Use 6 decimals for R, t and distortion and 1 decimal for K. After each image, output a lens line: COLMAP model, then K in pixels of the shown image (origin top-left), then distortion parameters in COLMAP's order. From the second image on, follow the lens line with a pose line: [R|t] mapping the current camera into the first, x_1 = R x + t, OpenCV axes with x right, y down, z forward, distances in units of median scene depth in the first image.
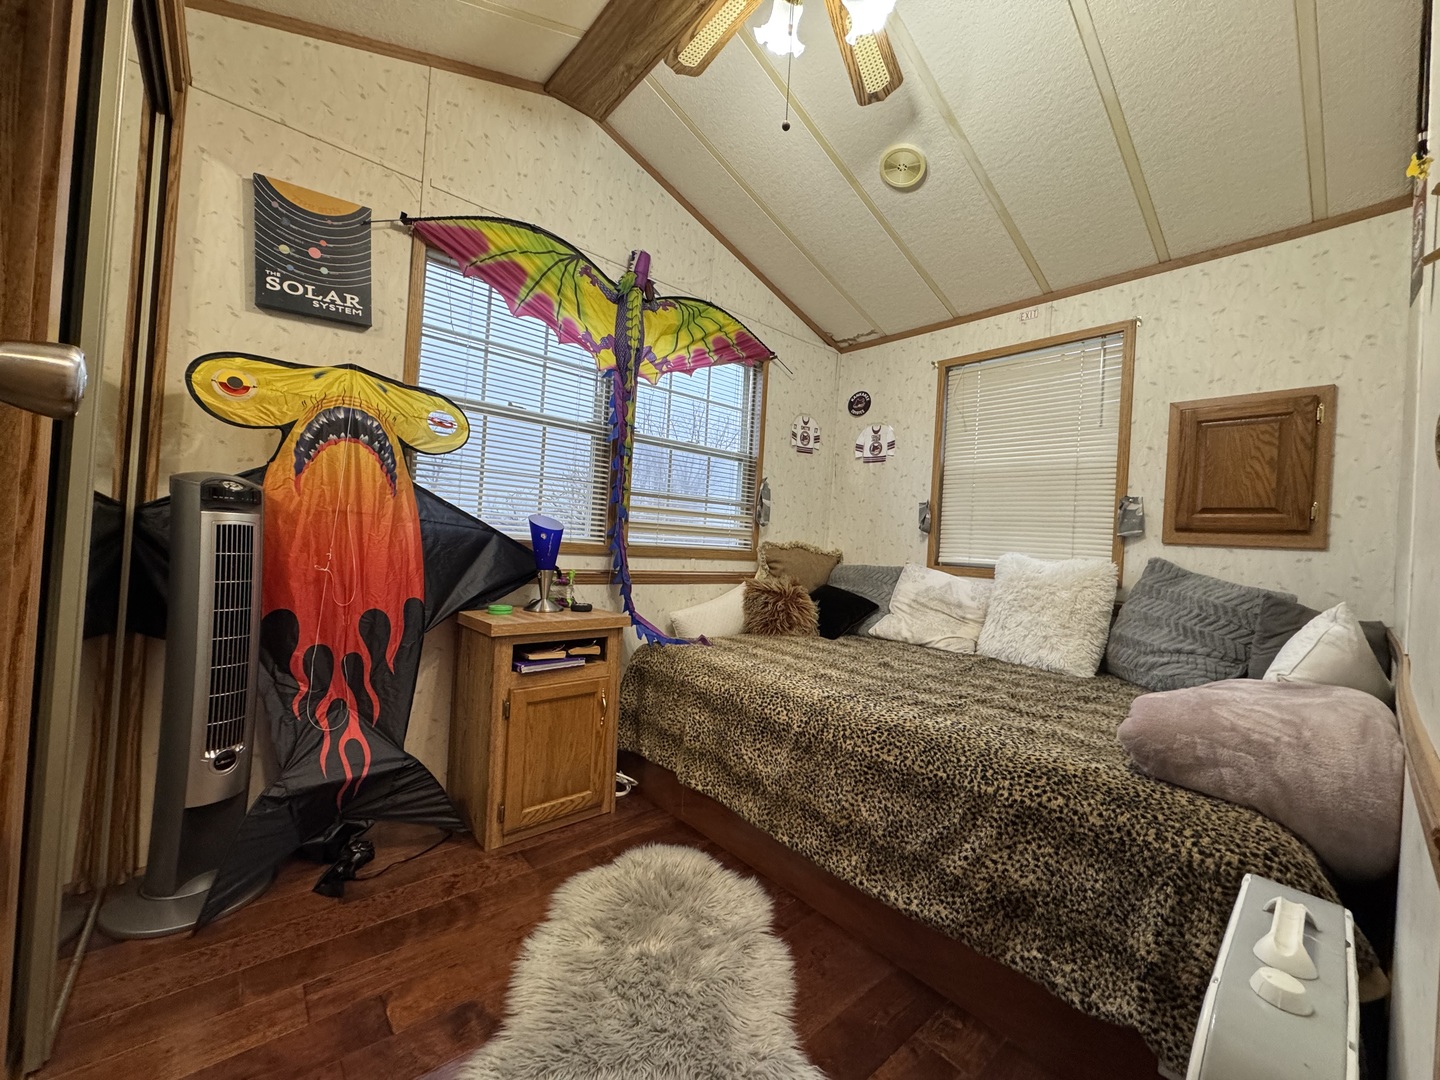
lens RADIAL K [[572.0, 0, 719.3], [0, 572.0, 538.6], [0, 0, 1]] dist [-0.001768, -0.000024]
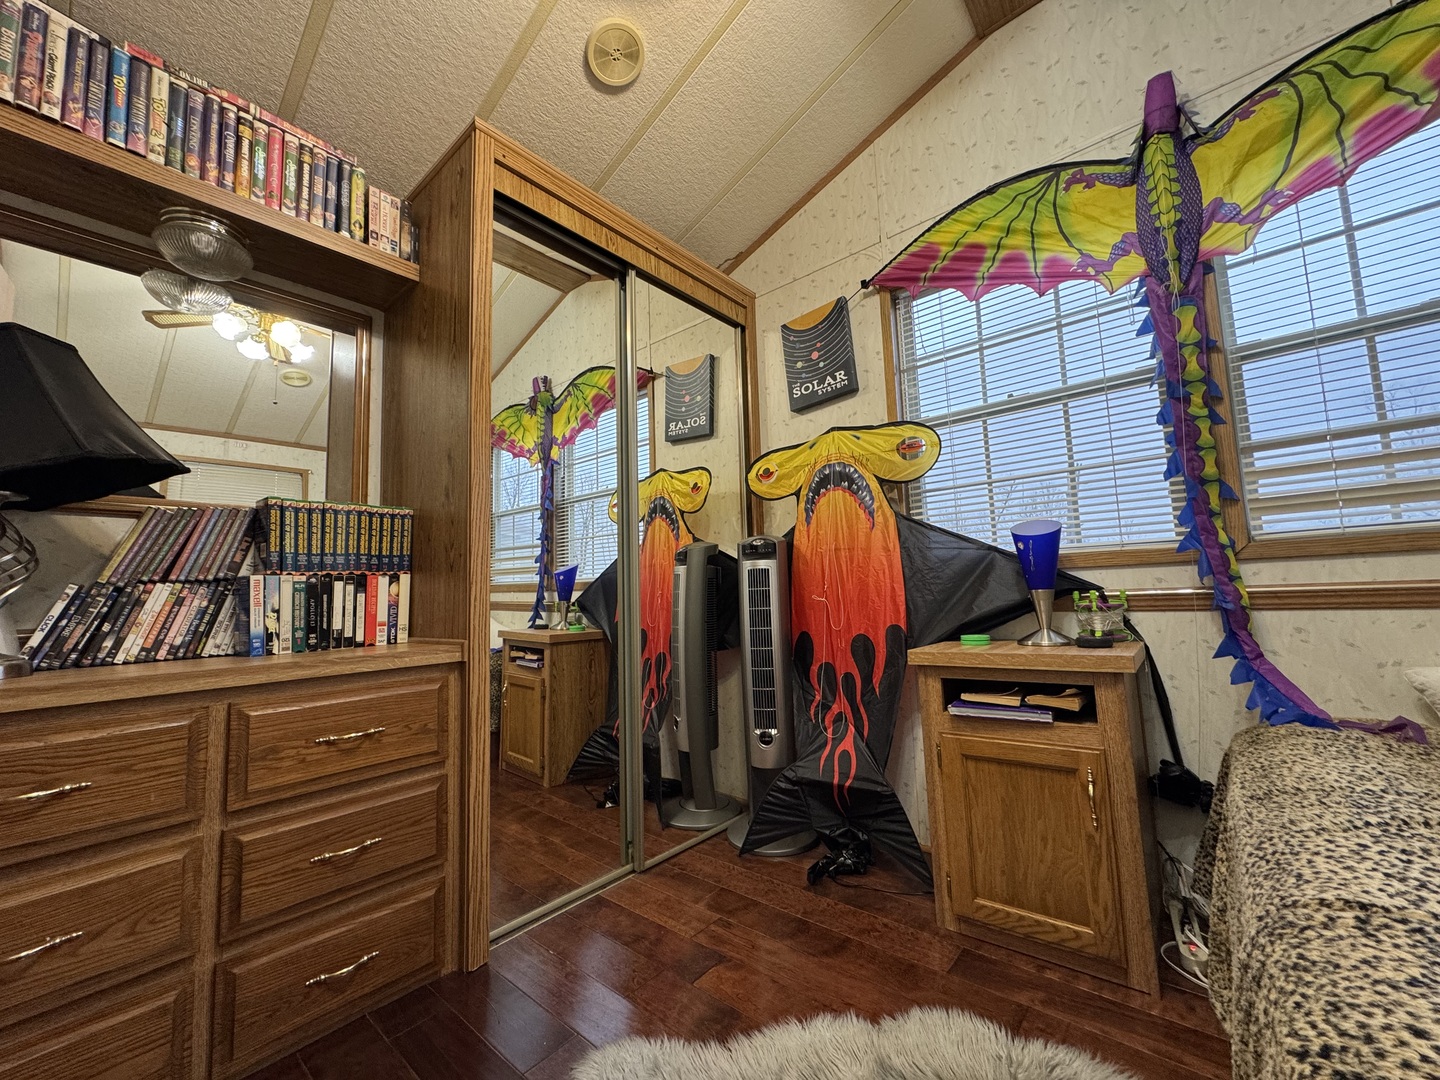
lens RADIAL K [[572.0, 0, 719.3], [0, 572.0, 538.6], [0, 0, 1]] dist [-0.001768, -0.000024]
pose [[0.142926, -0.163050, -0.976210, 0.436223], [0.052703, 0.986191, -0.157001, 0.096773], [0.988329, -0.029009, 0.149545, 0.549498]]
